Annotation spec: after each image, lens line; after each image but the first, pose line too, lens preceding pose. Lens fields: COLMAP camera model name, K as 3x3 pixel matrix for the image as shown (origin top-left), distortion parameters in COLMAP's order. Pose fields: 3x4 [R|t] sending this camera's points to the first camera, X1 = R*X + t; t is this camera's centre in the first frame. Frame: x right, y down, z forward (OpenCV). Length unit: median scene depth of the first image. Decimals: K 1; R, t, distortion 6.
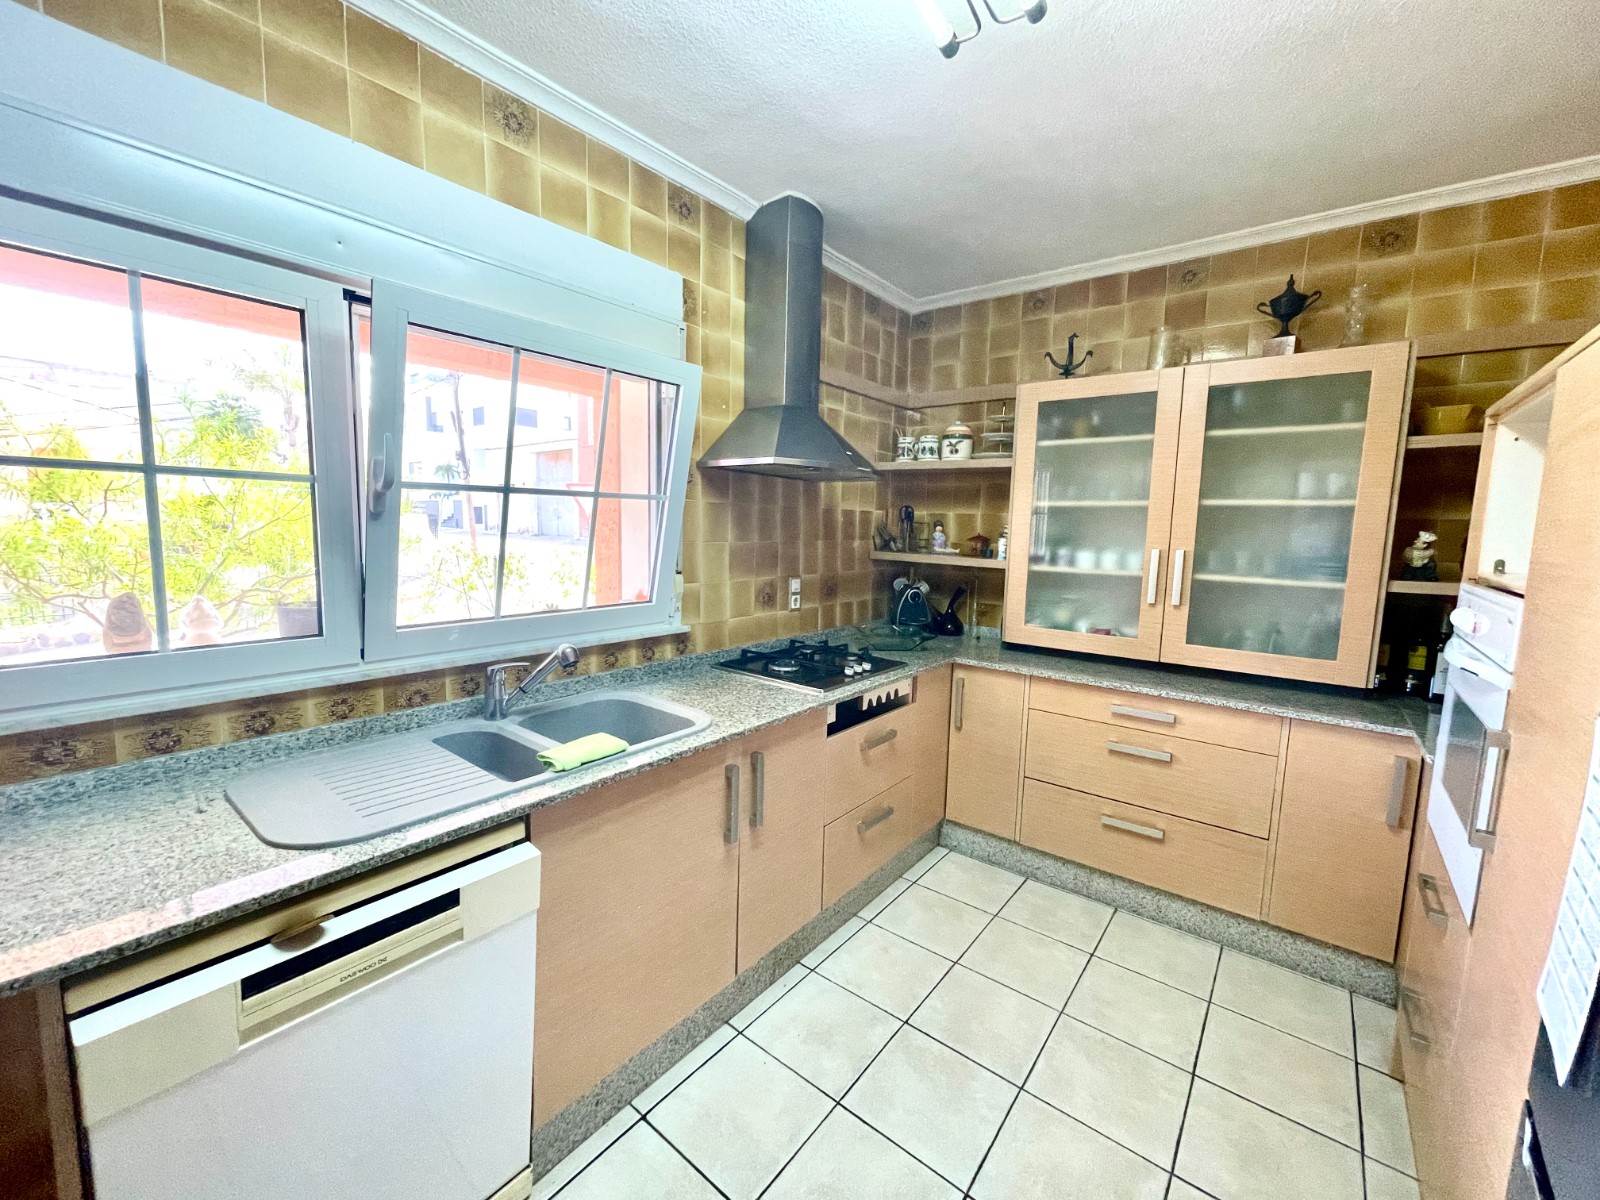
lens RADIAL K [[644.9, 0, 793.4], [0, 644.9, 596.9], [0, 0, 1]] dist [-0.002787, 0.000529]
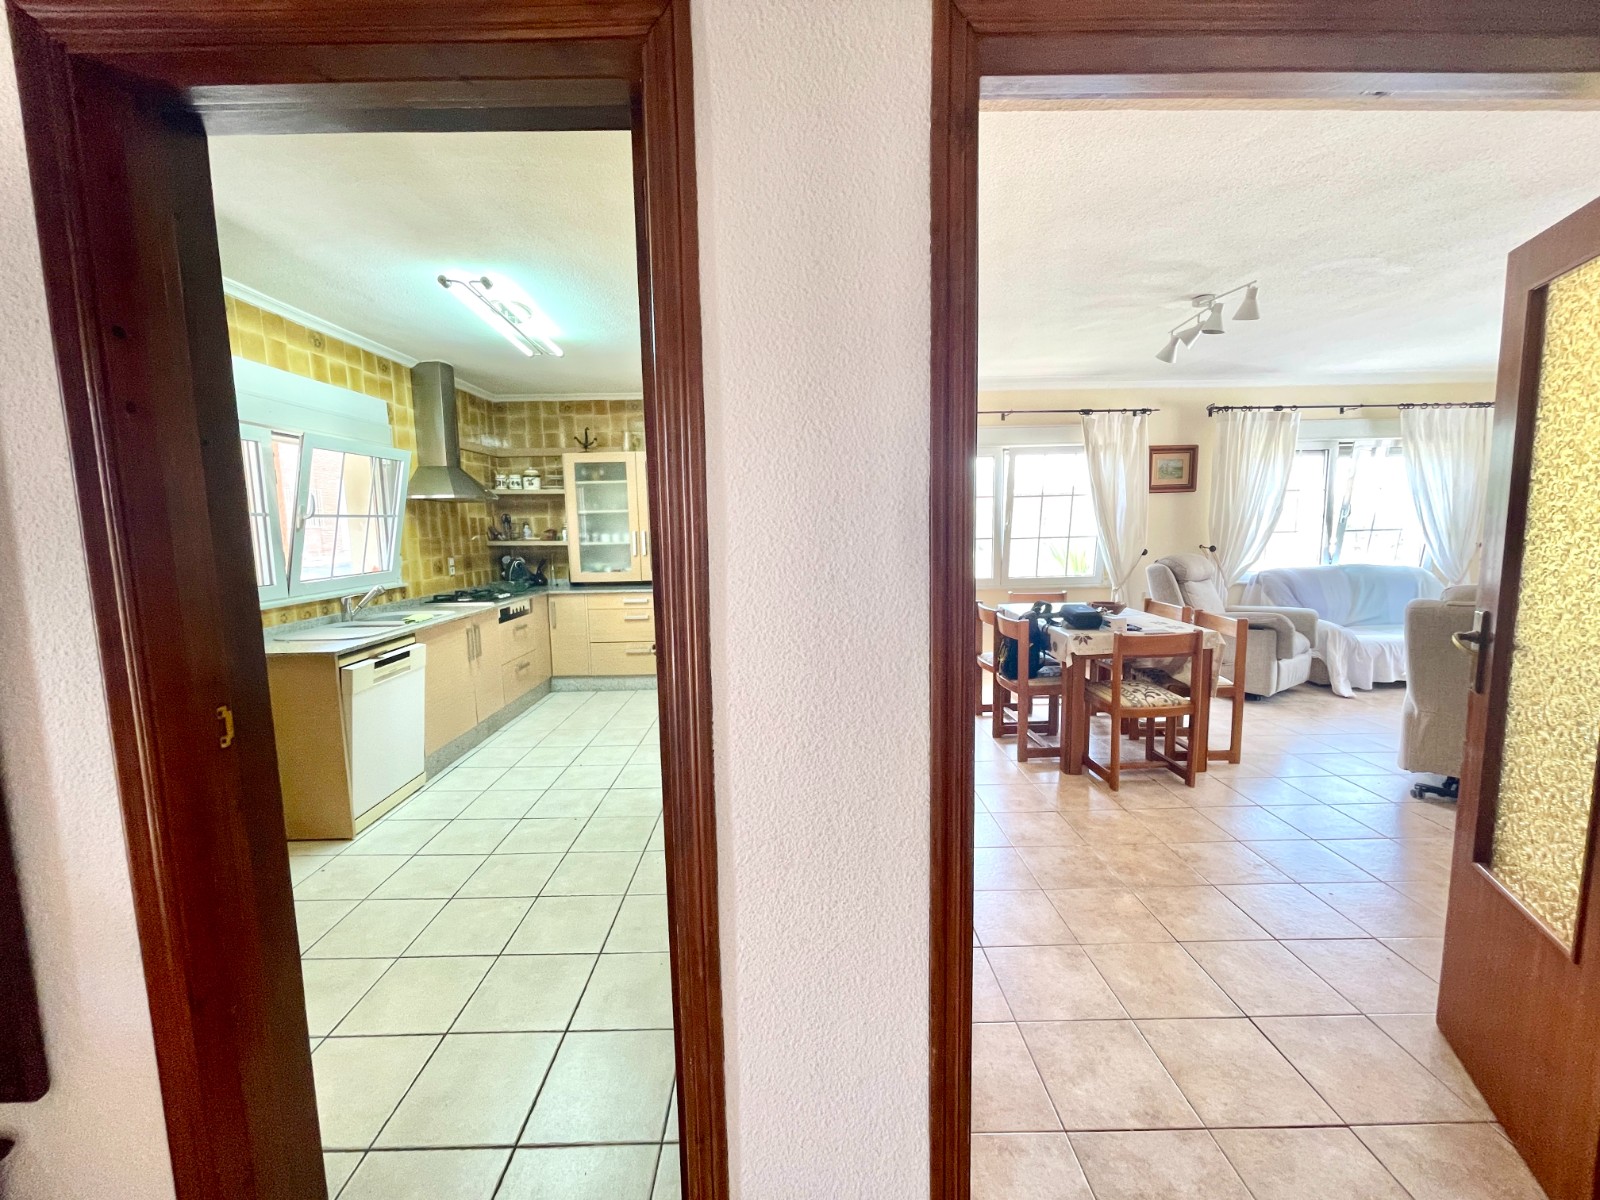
lens RADIAL K [[644.9, 0, 796.0], [0, 644.9, 603.4], [0, 0, 1]] dist [-0.002787, 0.000529]
pose [[0.772855, -0.115643, 0.623957, -0.412867], [0.107554, 0.992900, 0.050802, 0.116239], [-0.625402, 0.027847, 0.779806, -1.047003]]
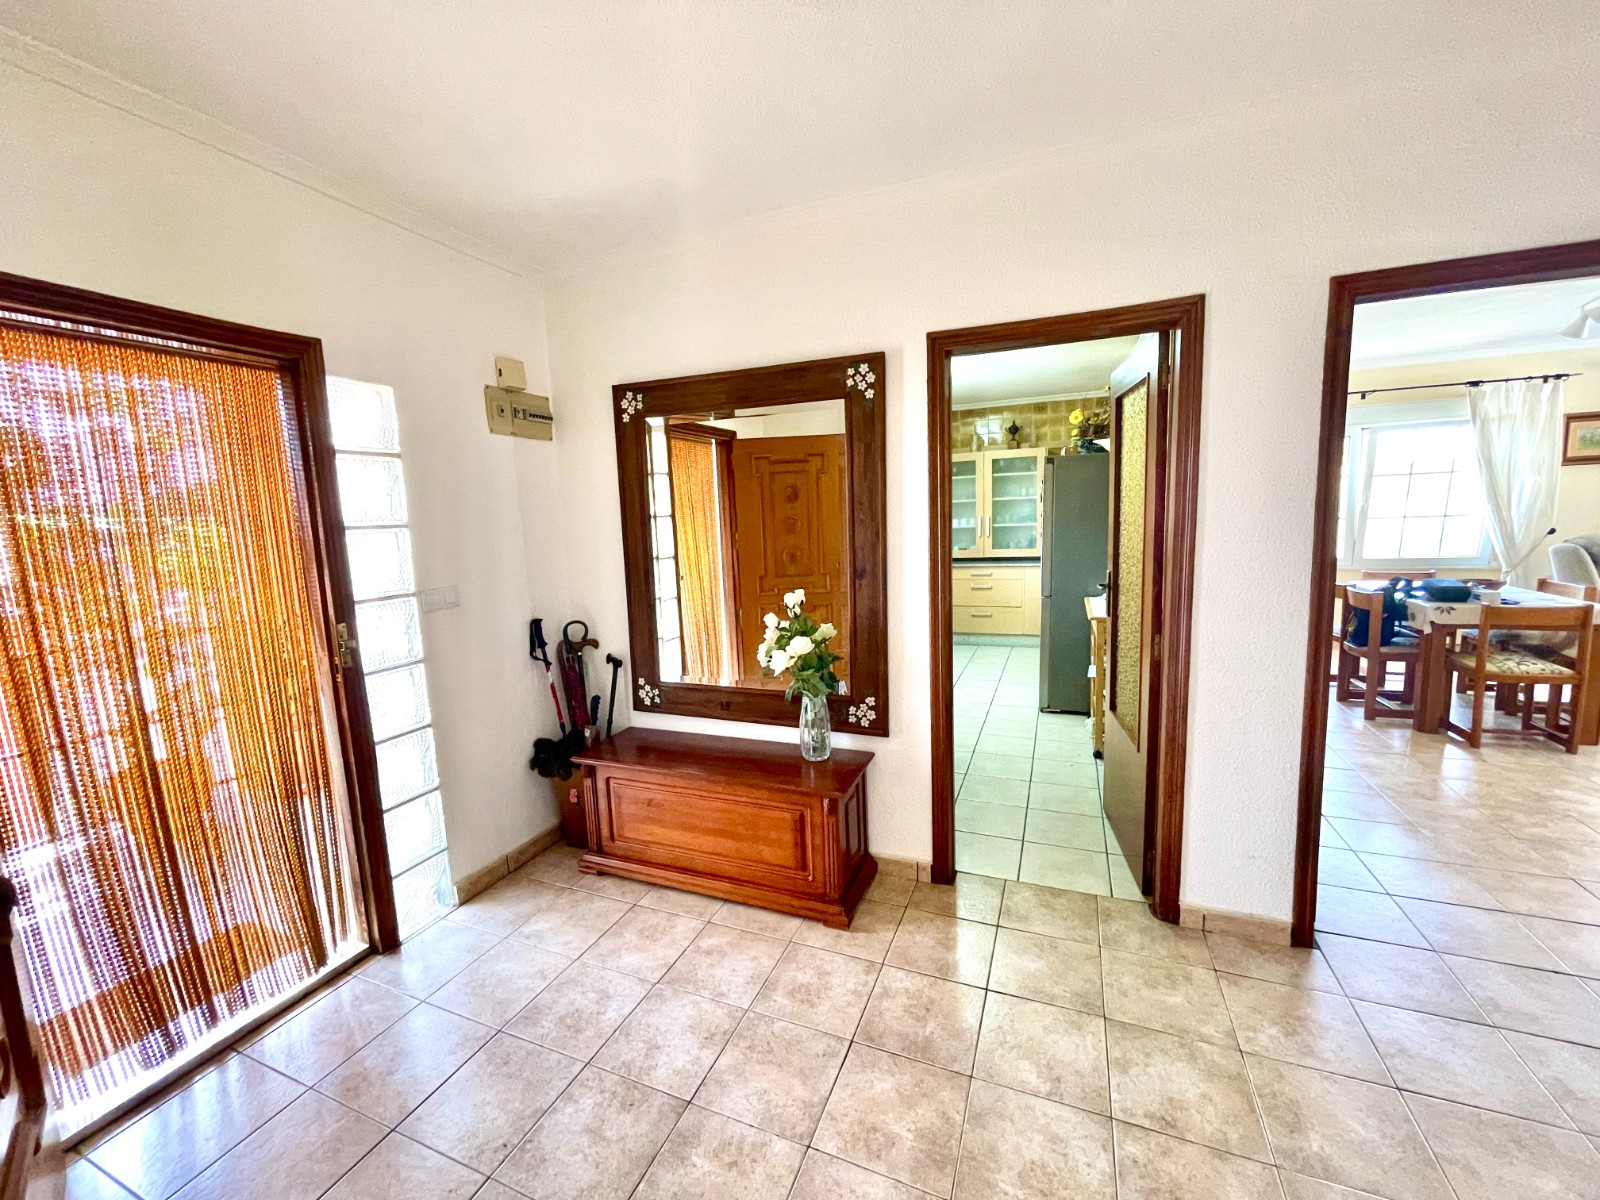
lens RADIAL K [[644.9, 0, 792.7], [0, 644.9, 599.6], [0, 0, 1]] dist [-0.002787, 0.000529]
pose [[0.959530, -0.095055, 0.265079, -0.926192], [0.090935, 0.995469, 0.027802, 0.123879], [-0.266521, -0.002572, 0.963826, -1.383188]]
